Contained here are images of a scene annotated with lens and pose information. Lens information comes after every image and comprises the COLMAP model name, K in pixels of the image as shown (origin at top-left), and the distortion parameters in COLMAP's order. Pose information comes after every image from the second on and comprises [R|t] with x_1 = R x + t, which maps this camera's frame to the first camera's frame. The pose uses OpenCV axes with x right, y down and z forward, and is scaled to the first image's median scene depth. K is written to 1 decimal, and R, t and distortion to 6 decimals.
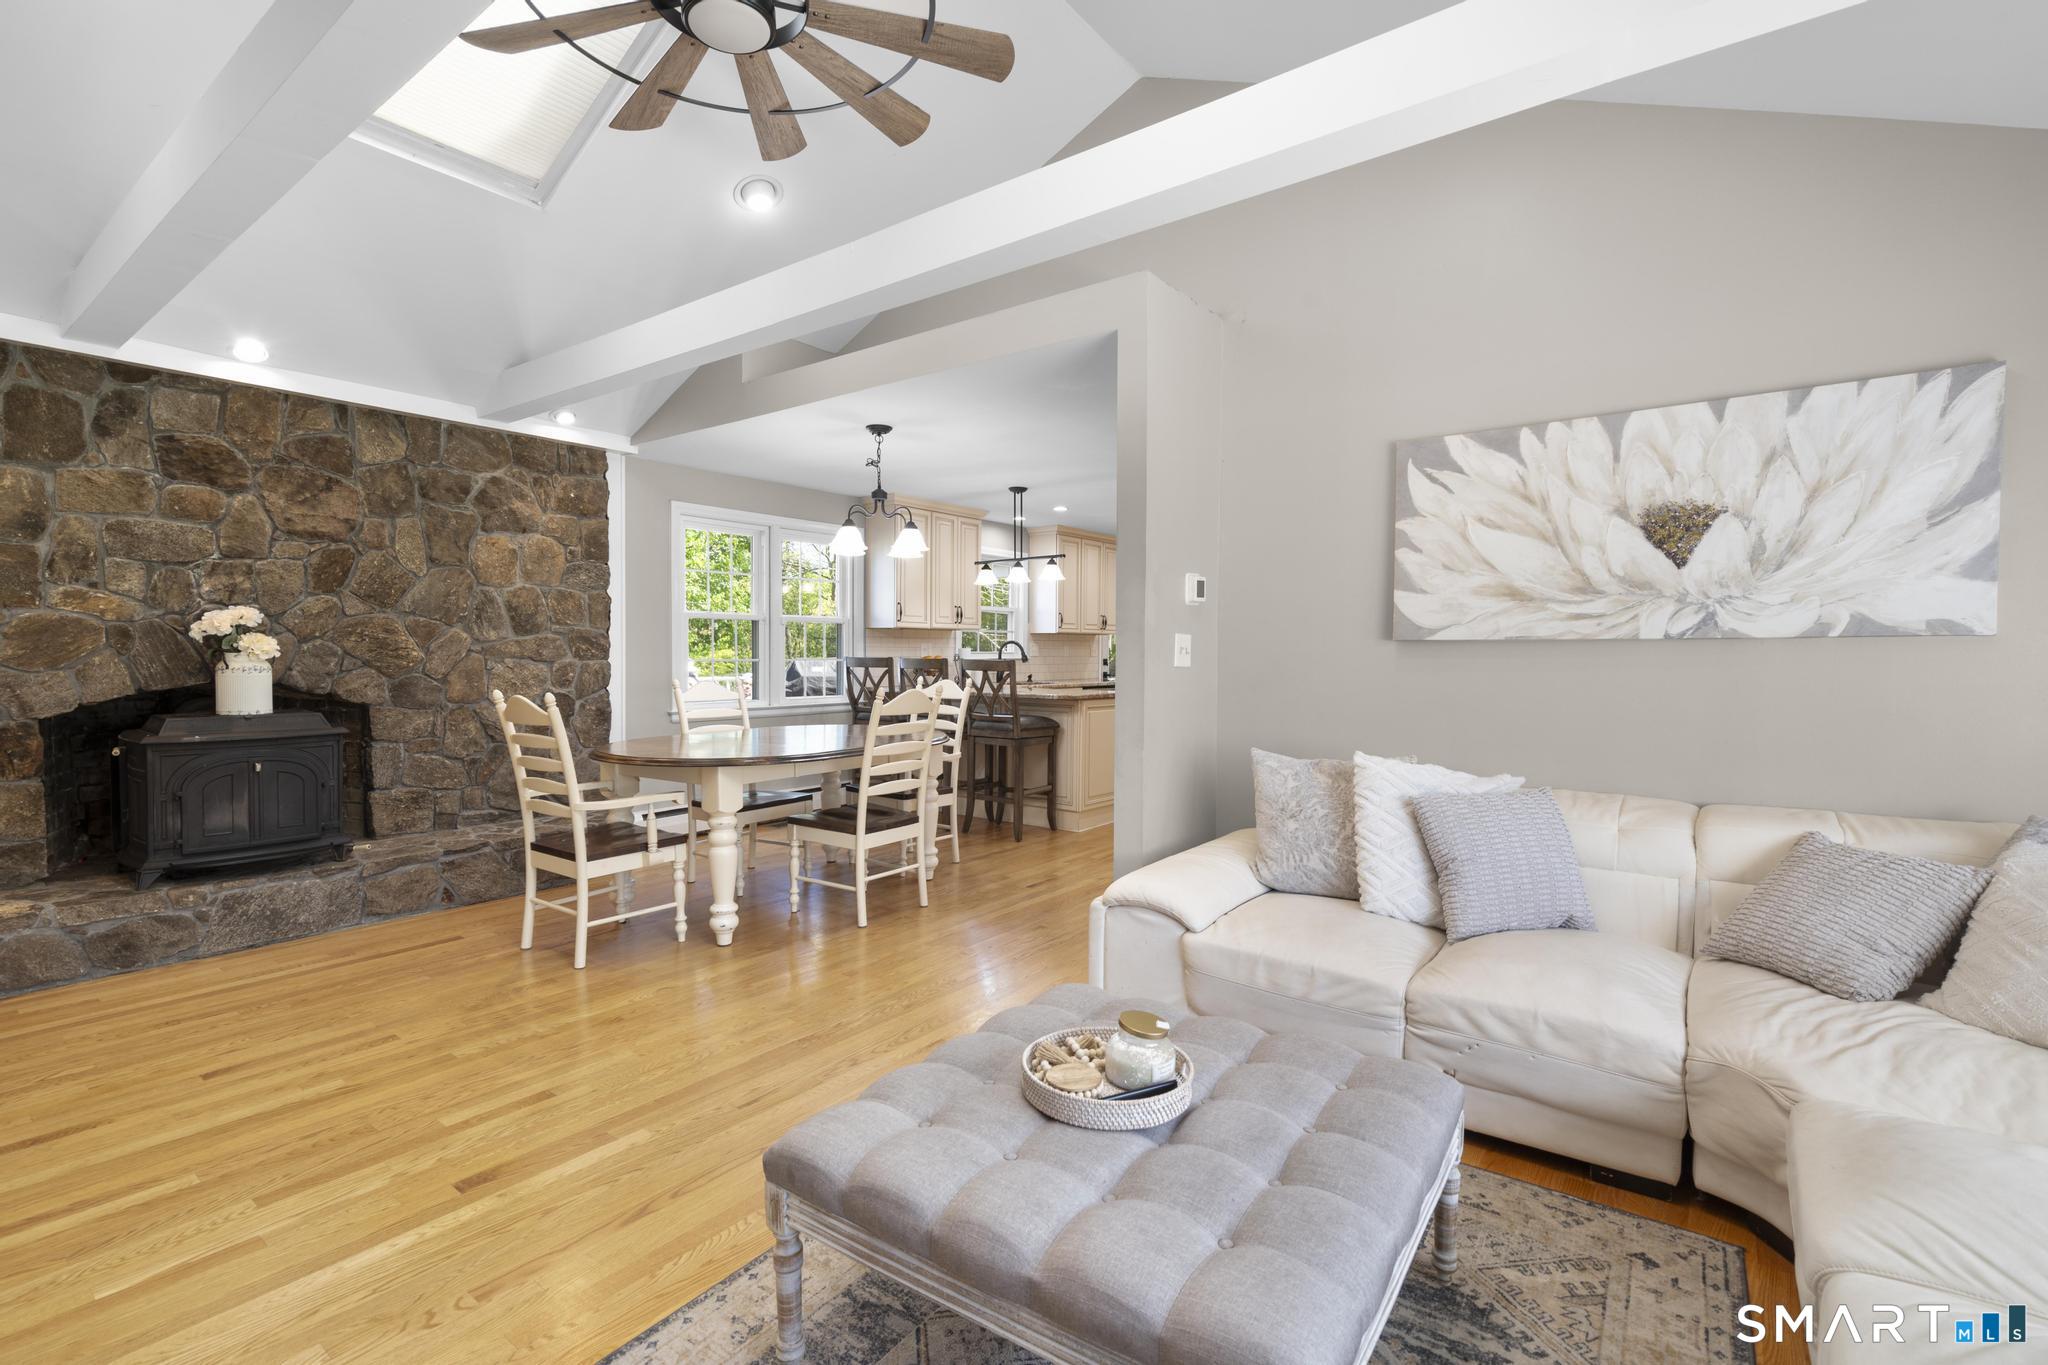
lens RADIAL K [[924.4, 0, 1032.8], [0, 924.4, 679.0], [0, 0, 1]] dist [-0.004237, 0.002337]
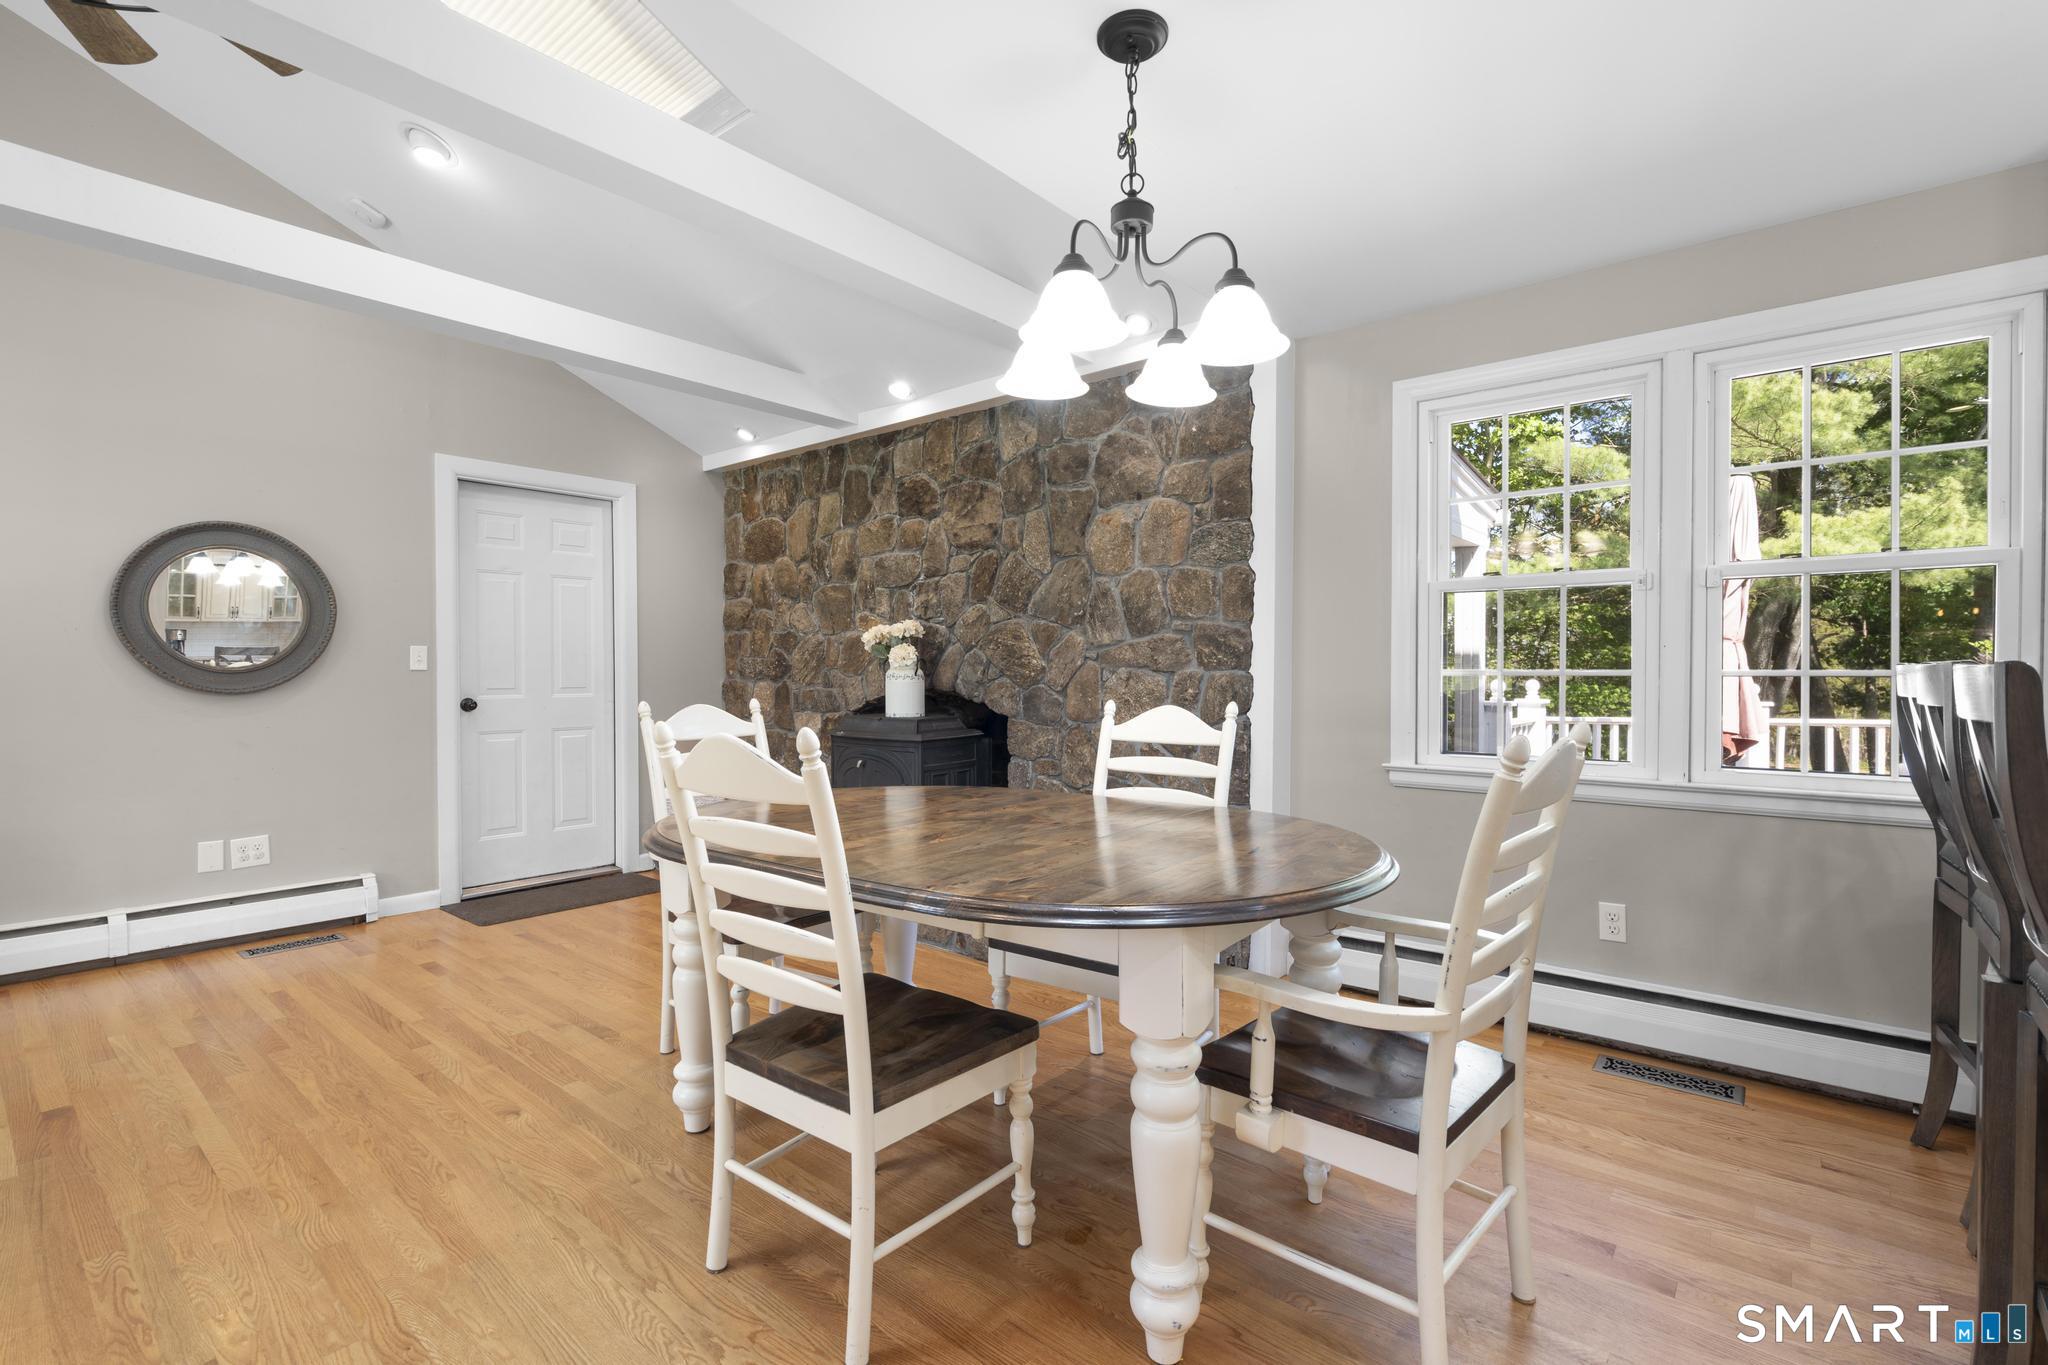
lens RADIAL K [[924.4, 0, 1026.6], [0, 924.4, 676.0], [0, 0, 1]] dist [-0.004237, 0.002337]
pose [[-0.052105, 0.001357, -0.998641, 0.210727], [-0.031023, 0.999514, 0.002977, -0.015455], [0.998160, 0.031136, -0.052038, 1.002423]]
